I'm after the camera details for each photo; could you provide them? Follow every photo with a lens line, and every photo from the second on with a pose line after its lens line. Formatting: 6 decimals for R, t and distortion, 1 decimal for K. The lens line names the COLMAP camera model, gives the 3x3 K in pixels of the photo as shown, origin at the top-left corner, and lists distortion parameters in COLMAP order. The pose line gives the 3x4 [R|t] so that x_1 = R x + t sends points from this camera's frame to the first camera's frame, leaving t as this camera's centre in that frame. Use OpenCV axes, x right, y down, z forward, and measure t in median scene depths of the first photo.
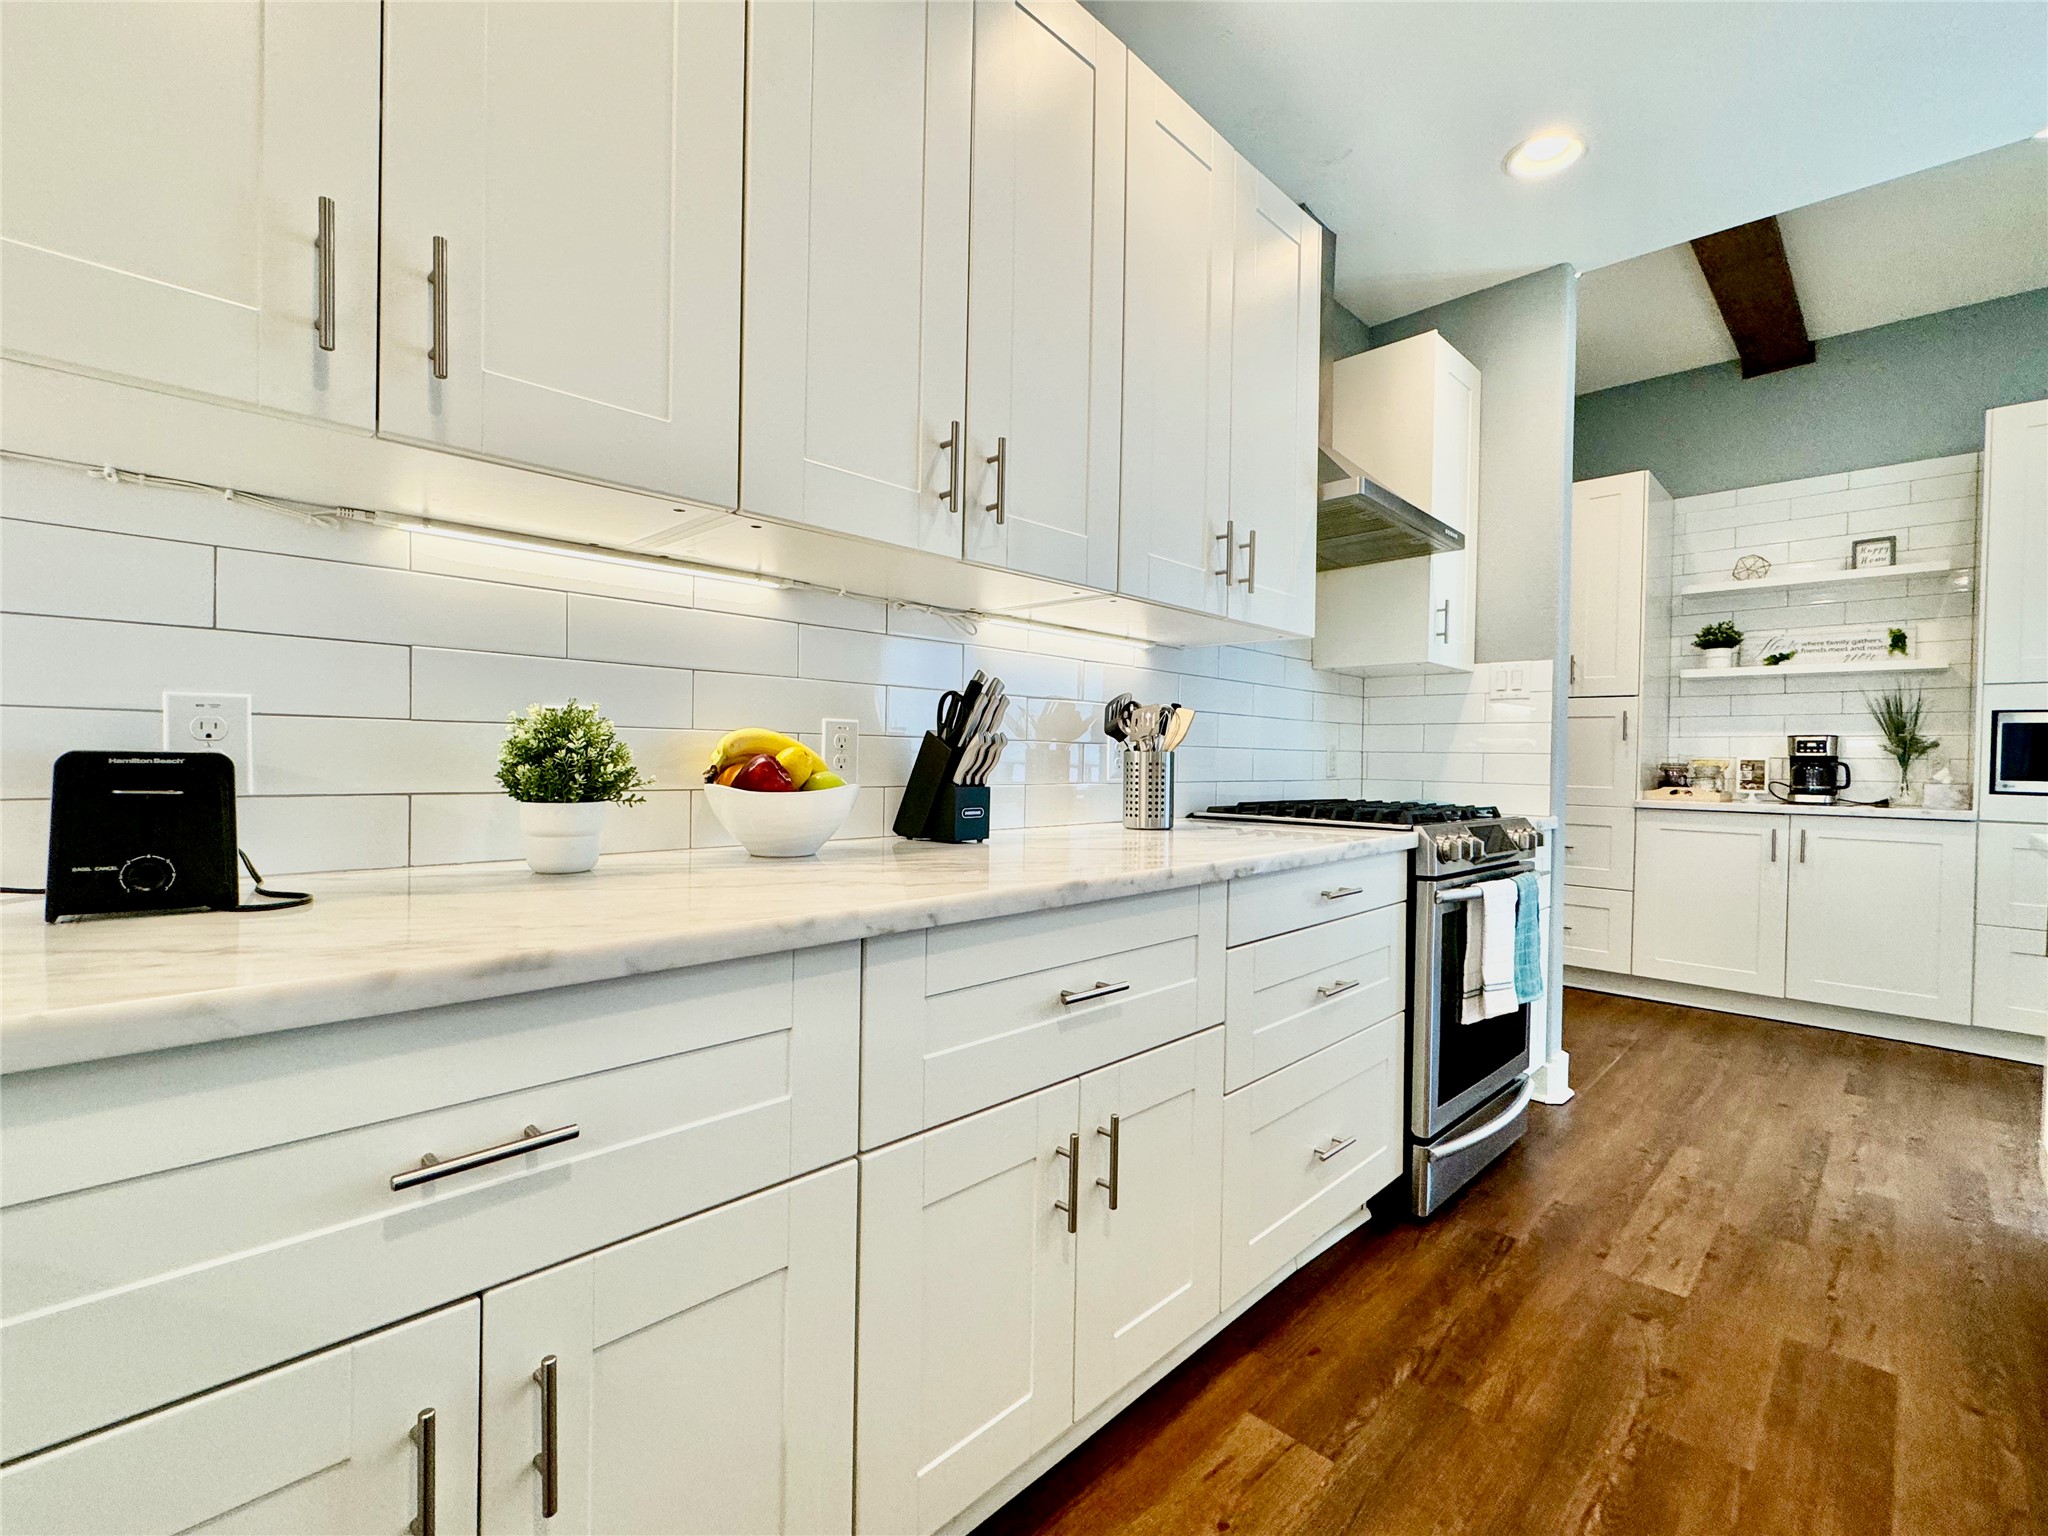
lens RADIAL K [[906.7, 0, 1033.6], [0, 906.7, 761.4], [0, 0, 1]] dist [0.001504, -0.000416]
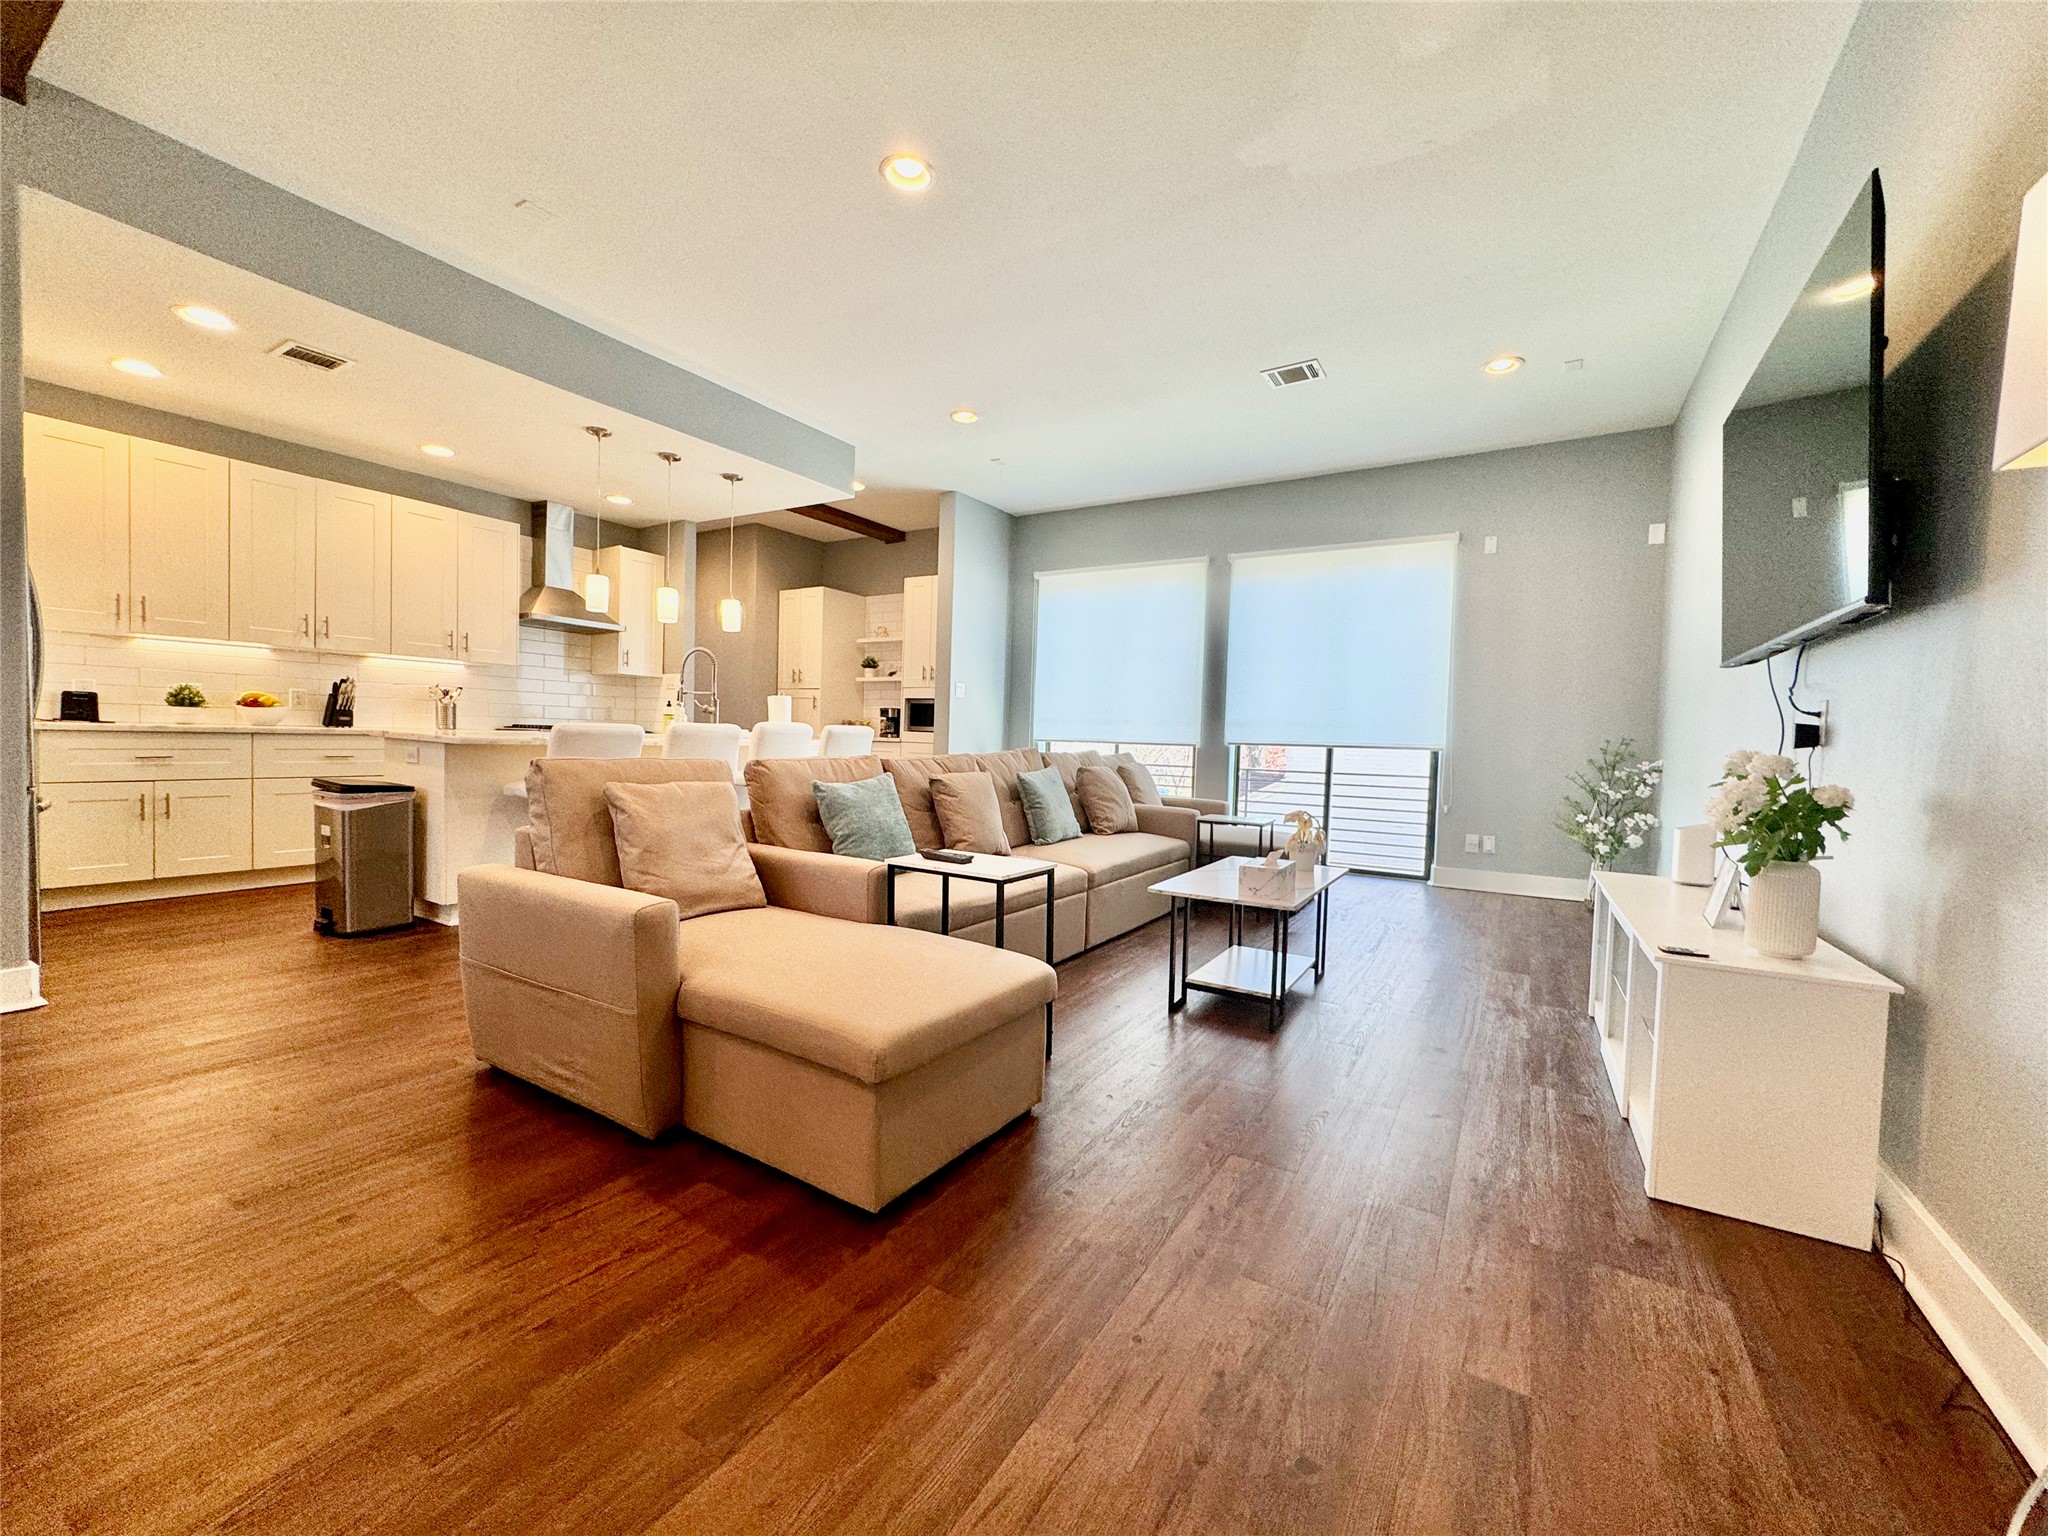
lens RADIAL K [[818.0, 0, 1029.2], [0, 818.0, 761.1], [0, 0, 1]] dist [0.007084, -0.001246]
pose [[0.978857, 0.005772, 0.204462, 1.828202], [-0.011420, 0.999585, 0.026453, 0.107536], [-0.204224, -0.028228, 0.978517, -2.552898]]
